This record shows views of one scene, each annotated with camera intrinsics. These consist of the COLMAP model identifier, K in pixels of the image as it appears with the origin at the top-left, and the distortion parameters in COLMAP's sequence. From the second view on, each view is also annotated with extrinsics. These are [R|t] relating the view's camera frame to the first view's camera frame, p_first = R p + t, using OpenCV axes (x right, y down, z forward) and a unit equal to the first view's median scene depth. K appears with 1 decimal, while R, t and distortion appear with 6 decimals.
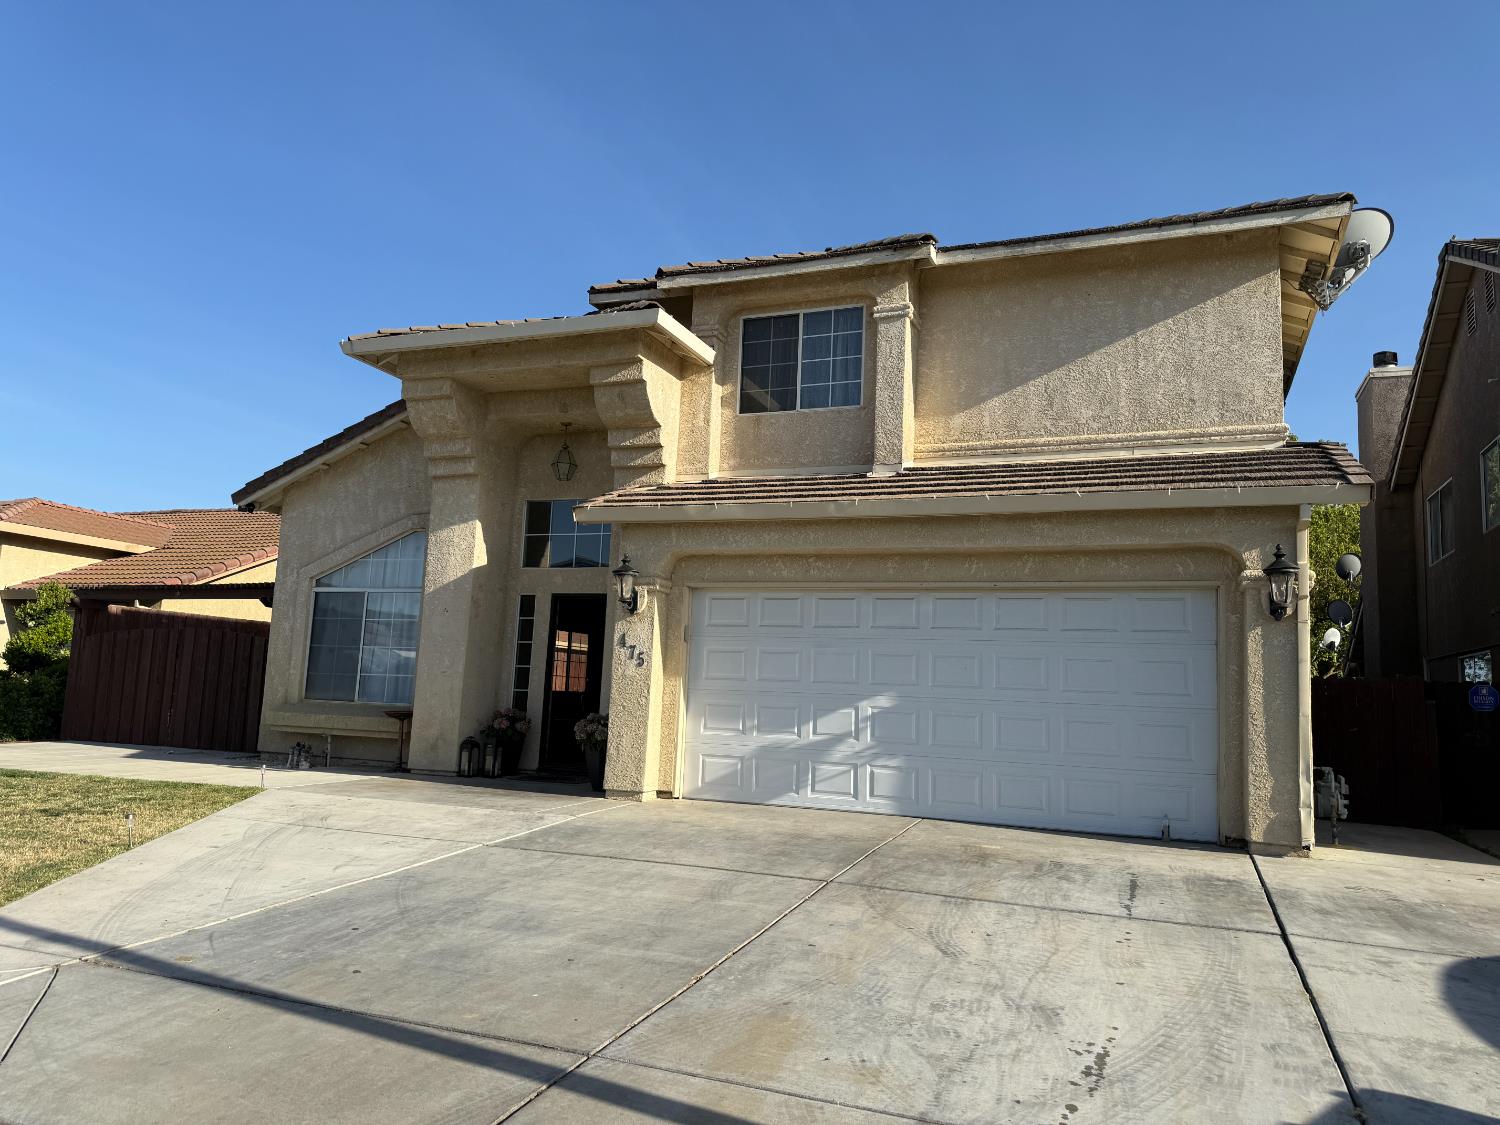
lens RADIAL K [[1072.1, 0, 746.4], [0, 1072.1, 566.9], [0, 0, 1]] dist [0.040765, -0.033162]
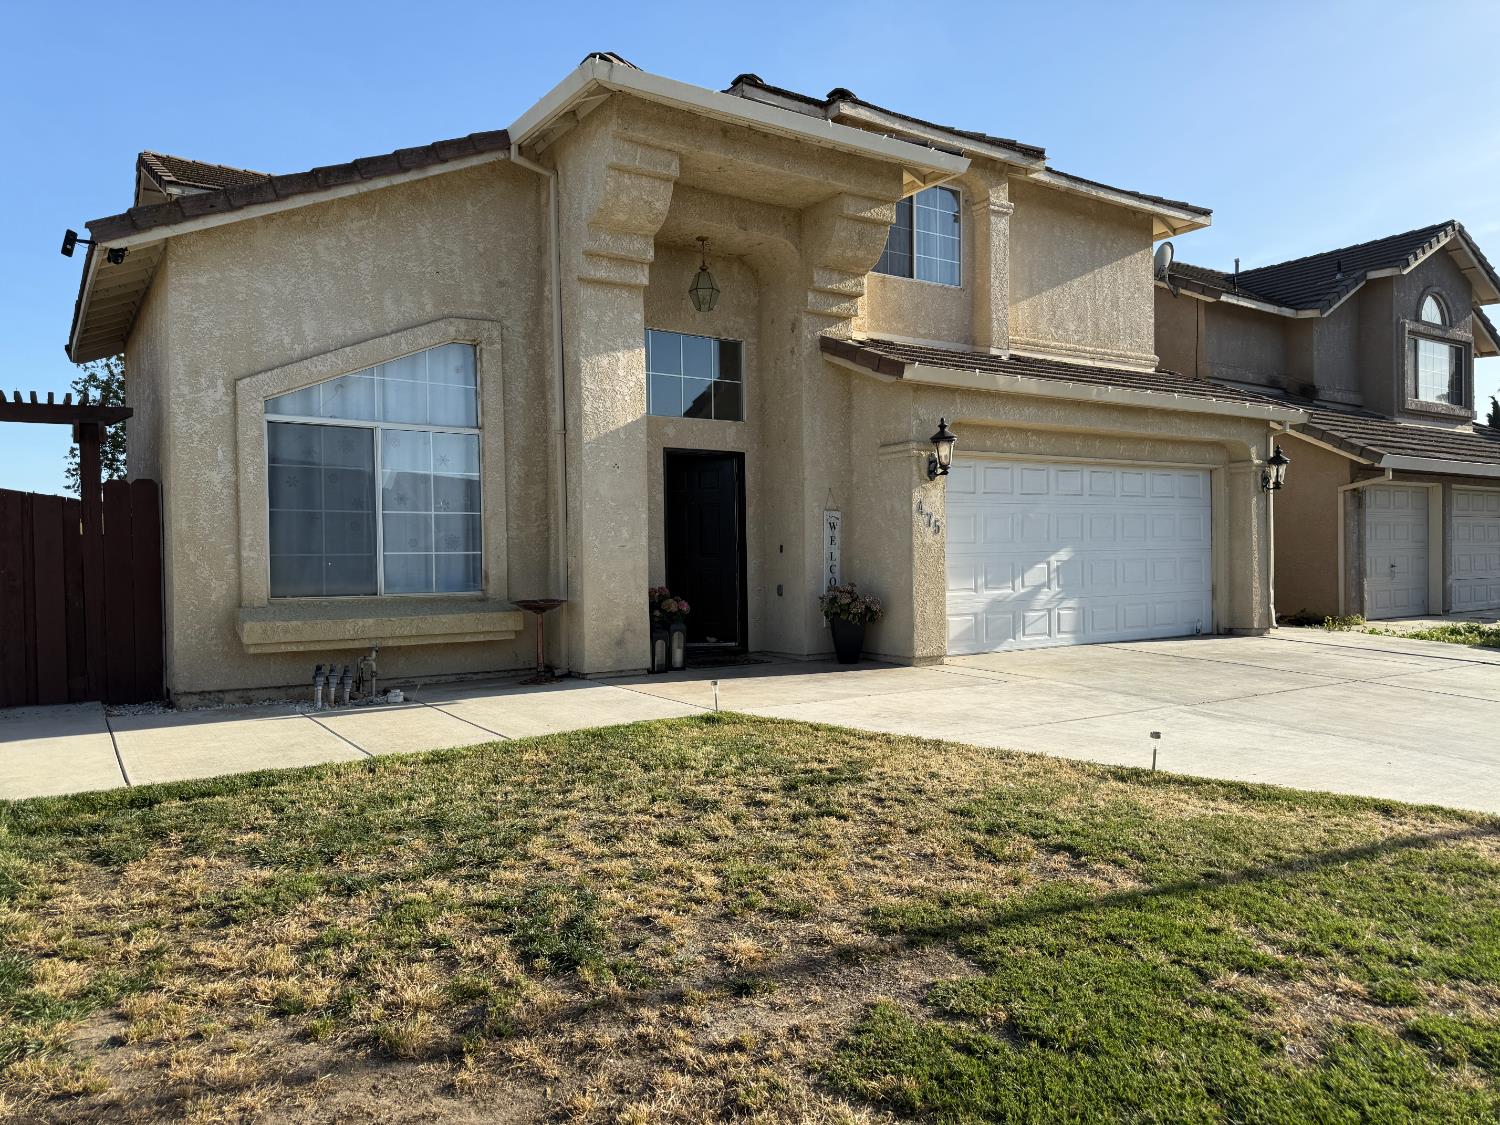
lens RADIAL K [[1072.1, 0, 745.4], [0, 1072.1, 557.1], [0, 0, 1]] dist [0.040765, -0.033162]
pose [[0.556276, -0.054295, 0.829222, -0.991425], [-0.073284, 0.990770, 0.114035, 0.013404], [-0.827760, -0.124203, 0.547163, 0.578286]]
